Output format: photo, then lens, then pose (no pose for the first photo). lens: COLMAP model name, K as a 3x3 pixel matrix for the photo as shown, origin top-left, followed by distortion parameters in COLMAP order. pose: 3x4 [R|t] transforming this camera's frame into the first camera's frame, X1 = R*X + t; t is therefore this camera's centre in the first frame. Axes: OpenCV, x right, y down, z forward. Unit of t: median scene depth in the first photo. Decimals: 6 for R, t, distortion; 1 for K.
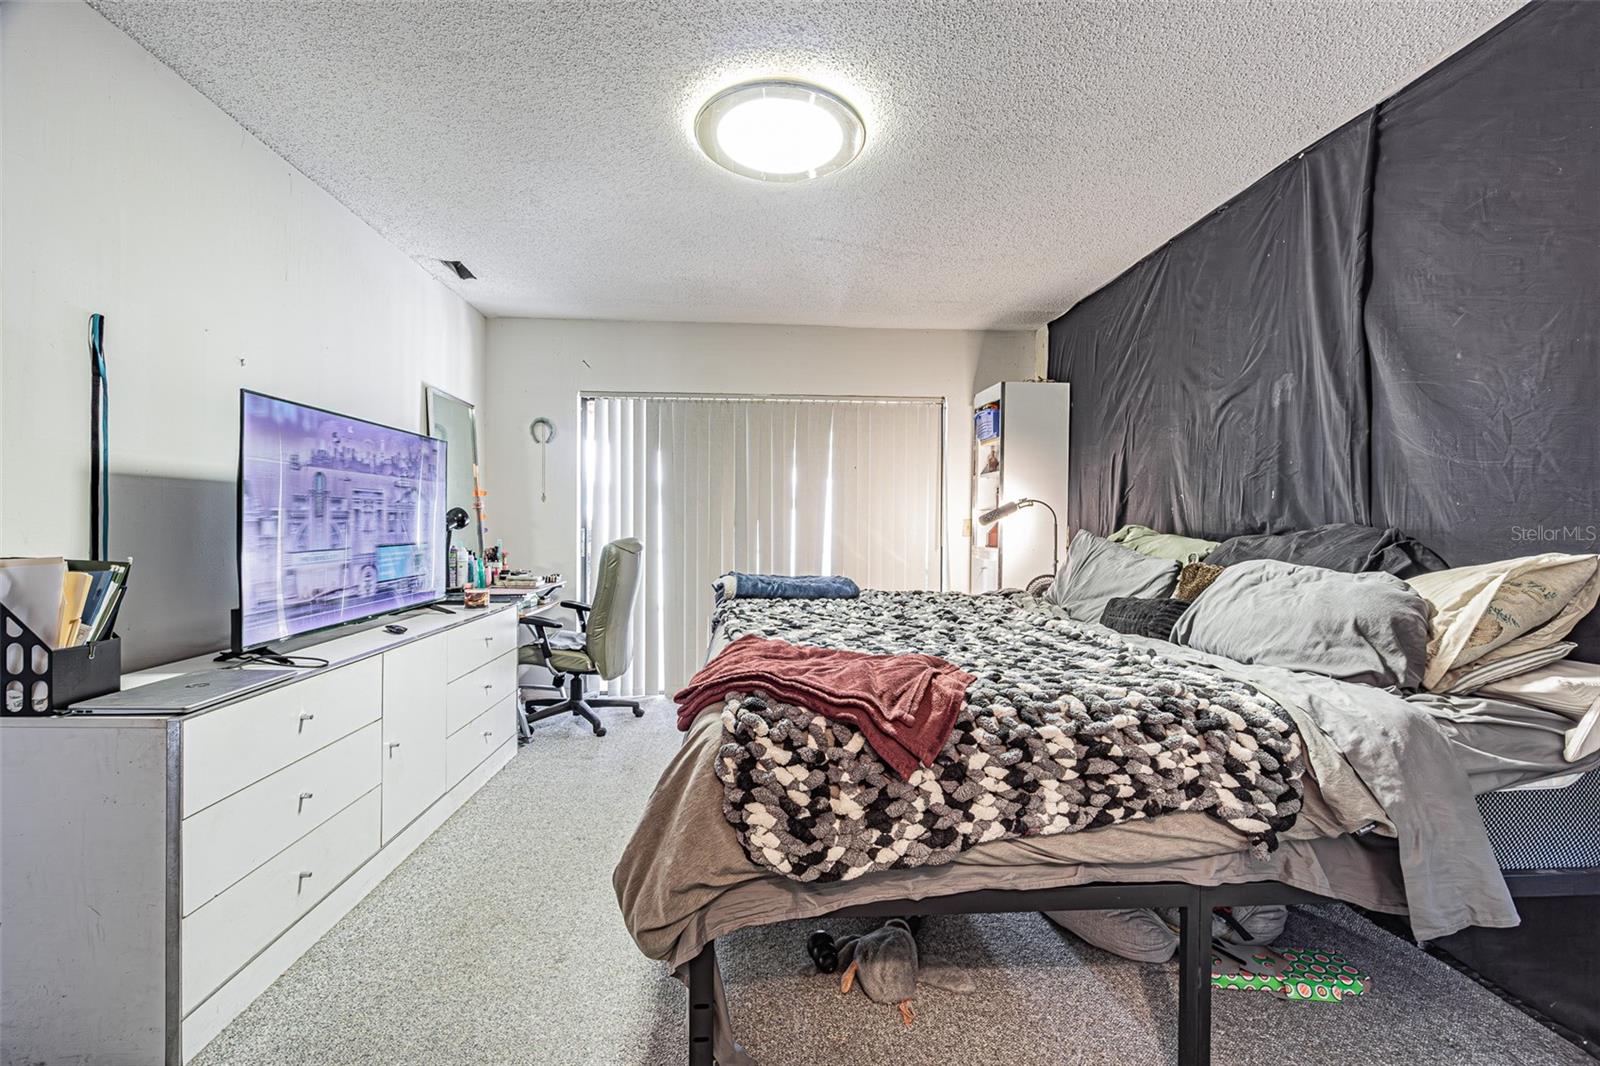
lens RADIAL K [[693.8, 0, 790.7], [0, 693.8, 521.2], [0, 0, 1]] dist [-0.000310, 0.000066]
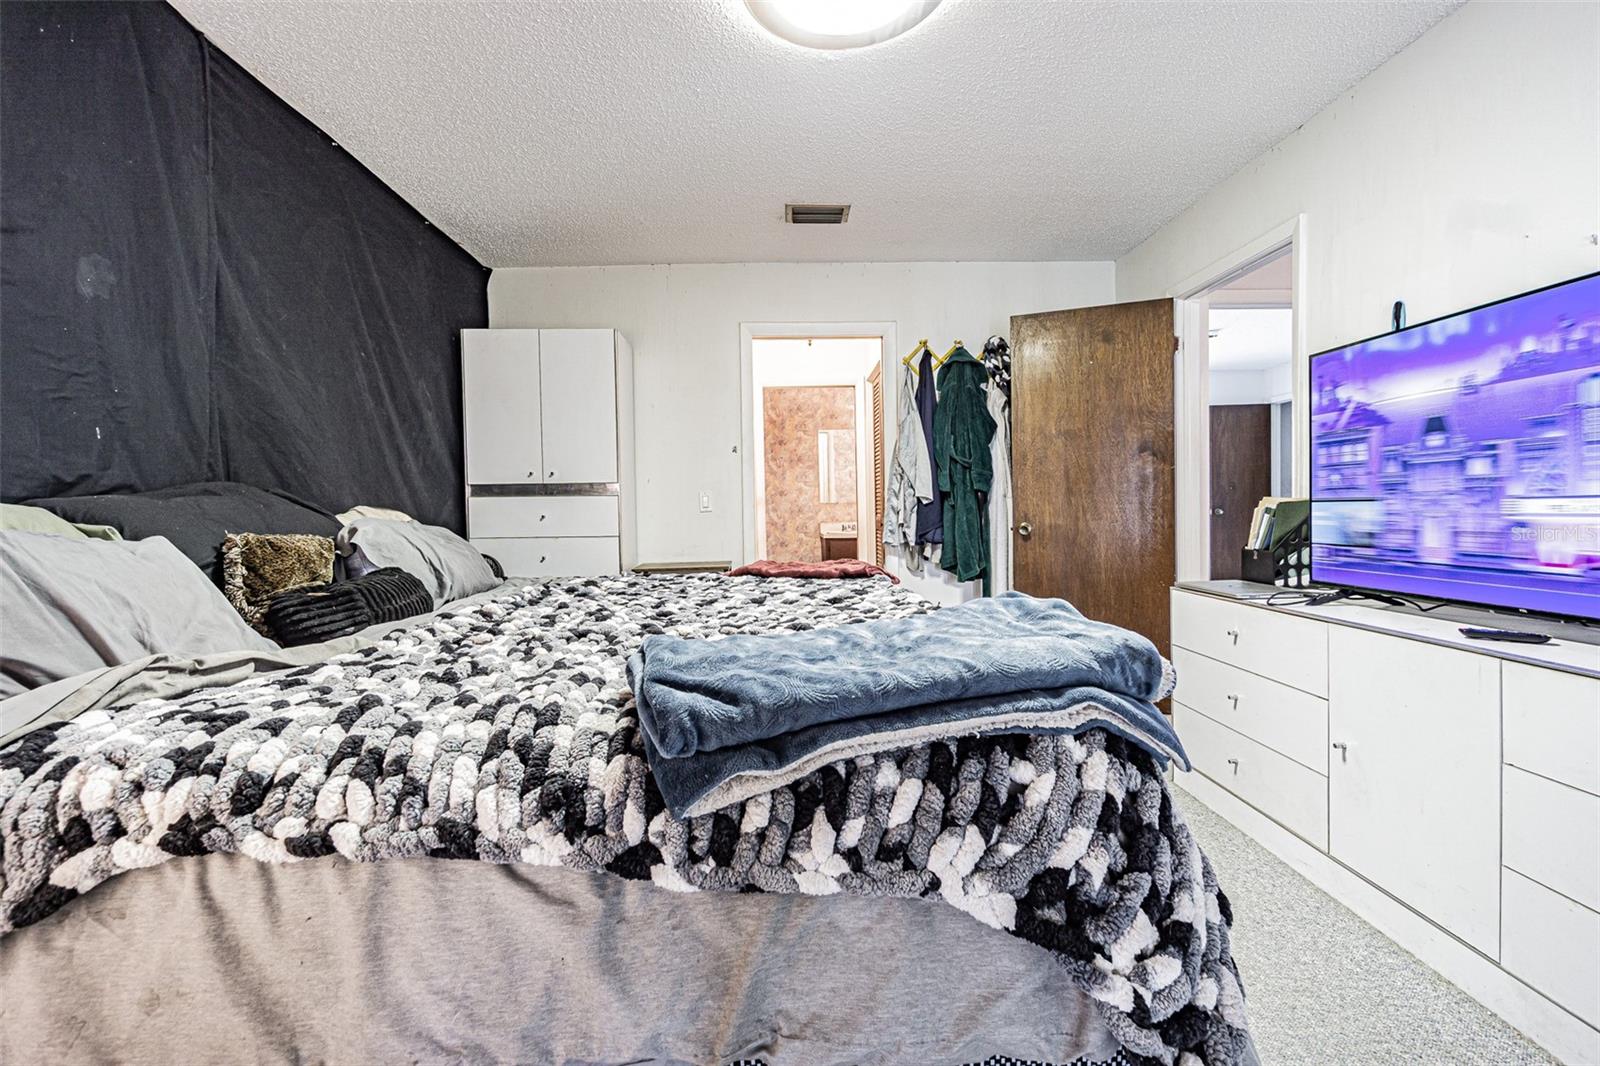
lens RADIAL K [[701.4, 0, 792.0], [0, 701.4, 532.5], [0, 0, 1]] dist [-0.007584, 0.000463]
pose [[-0.999615, 0.015218, 0.023180, 0.054016], [0.015898, 0.999441, 0.029398, 0.049137], [-0.022719, 0.029756, -0.999299, 1.798295]]
